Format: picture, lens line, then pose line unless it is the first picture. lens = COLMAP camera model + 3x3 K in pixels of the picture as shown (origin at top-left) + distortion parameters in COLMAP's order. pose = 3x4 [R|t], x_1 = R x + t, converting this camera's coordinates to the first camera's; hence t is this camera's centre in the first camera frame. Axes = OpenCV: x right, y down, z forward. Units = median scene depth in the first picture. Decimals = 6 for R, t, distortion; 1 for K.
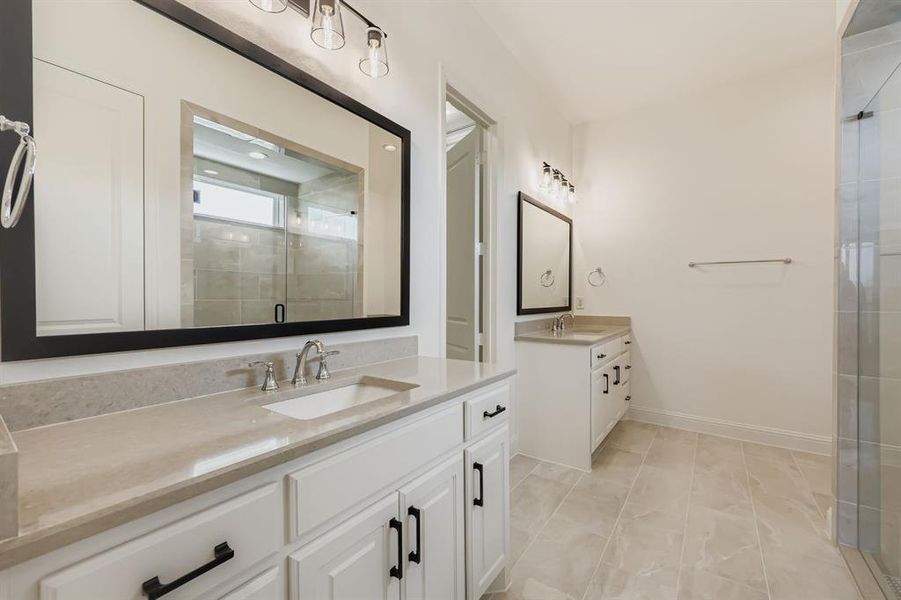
lens RADIAL K [[364.4, 0, 450.5], [0, 364.4, 300.0], [0, 0, 1]] dist [-0.000246, -0.000105]
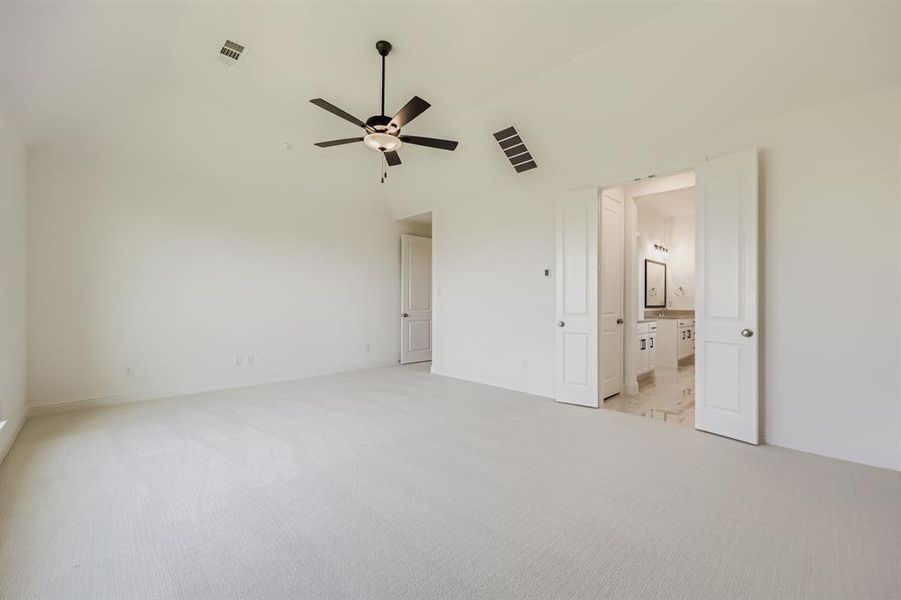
lens RADIAL K [[364.4, 0, 450.5], [0, 364.4, 300.0], [0, 0, 1]] dist [-0.000246, -0.000105]
pose [[0.986077, 0.005324, -0.166201, -0.663376], [-0.006686, 0.999948, -0.007638, 0.013311], [0.166152, 0.008643, 0.986062, -1.556924]]
